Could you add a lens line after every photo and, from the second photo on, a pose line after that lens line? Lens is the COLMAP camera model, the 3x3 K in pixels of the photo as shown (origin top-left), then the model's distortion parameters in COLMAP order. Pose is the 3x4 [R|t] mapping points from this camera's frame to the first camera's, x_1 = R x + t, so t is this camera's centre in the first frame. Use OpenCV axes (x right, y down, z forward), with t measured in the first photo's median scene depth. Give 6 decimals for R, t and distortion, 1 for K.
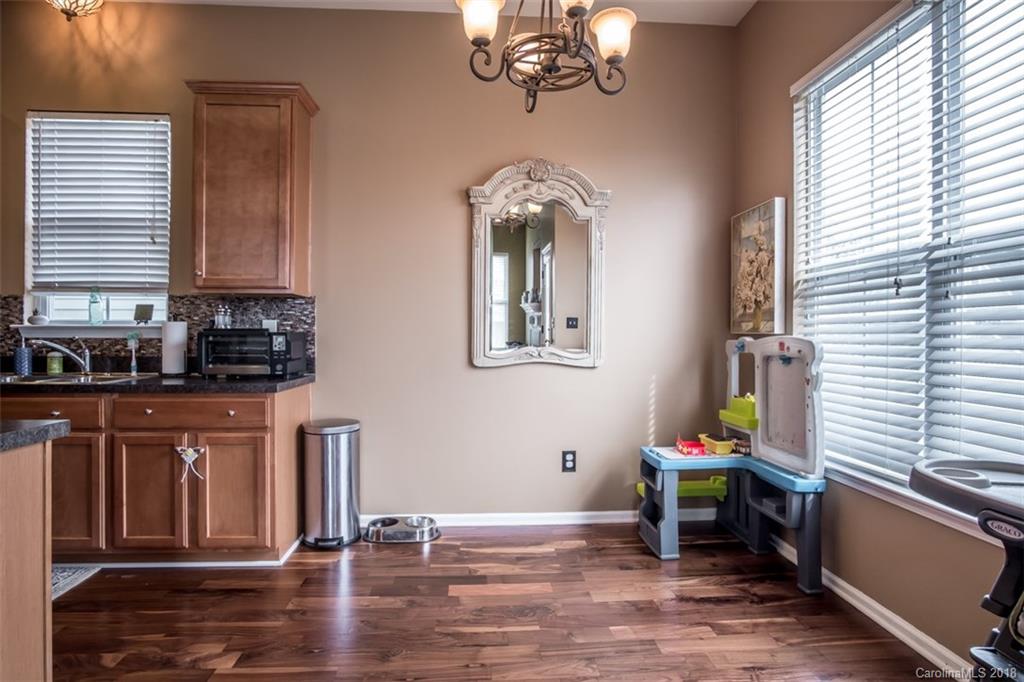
lens RADIAL K [[551.1, 0, 513.2], [0, 551.1, 338.5], [0, 0, 1]] dist [-0.042795, 0.015179]
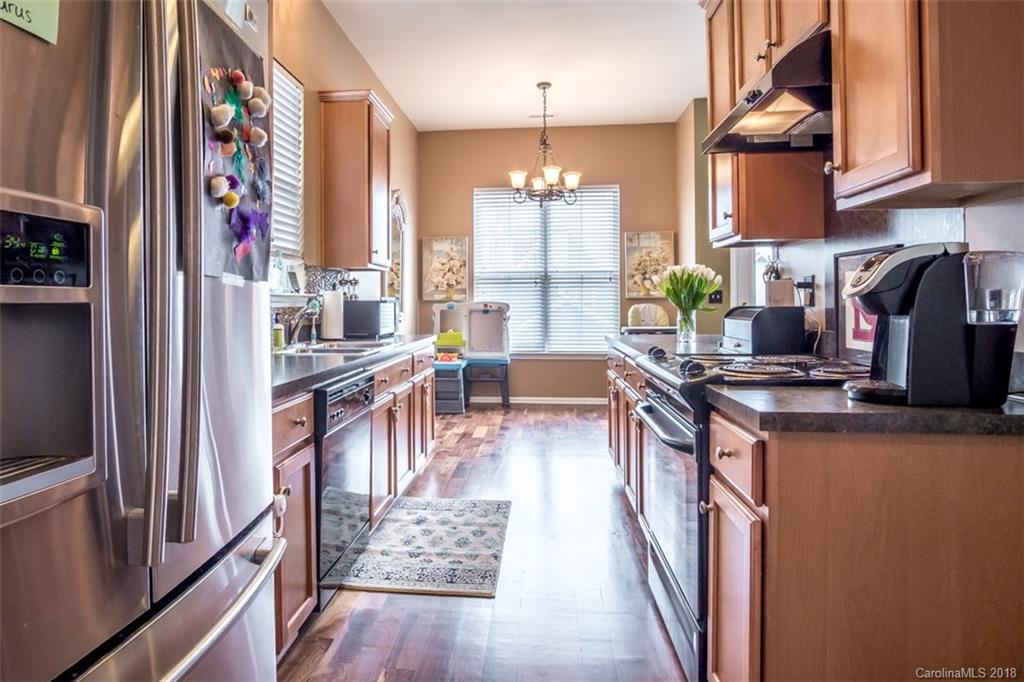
lens RADIAL K [[612.0, 0, 464.5], [0, 612.0, 306.7], [0, 0, 1]] dist [-0.044012, 0.000408]
pose [[0.197950, -0.013065, 0.980125, -1.775957], [0.012740, 0.999861, 0.010755, -0.008985], [-0.980129, 0.010358, 0.198089, 0.505756]]
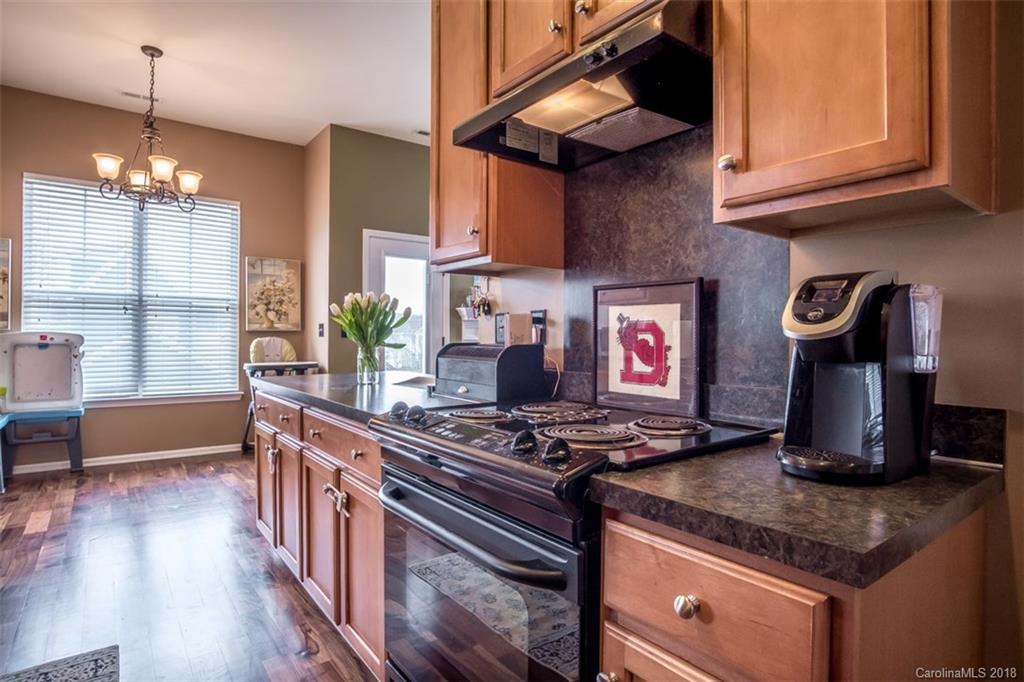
lens RADIAL K [[551.1, 0, 513.2], [0, 551.1, 338.5], [0, 0, 1]] dist [-0.042795, 0.015179]
pose [[-0.542641, -0.013308, 0.839859, -1.435889], [-0.005240, 0.999909, 0.012459, -0.009629], [-0.839948, 0.002359, -0.542662, 0.600971]]
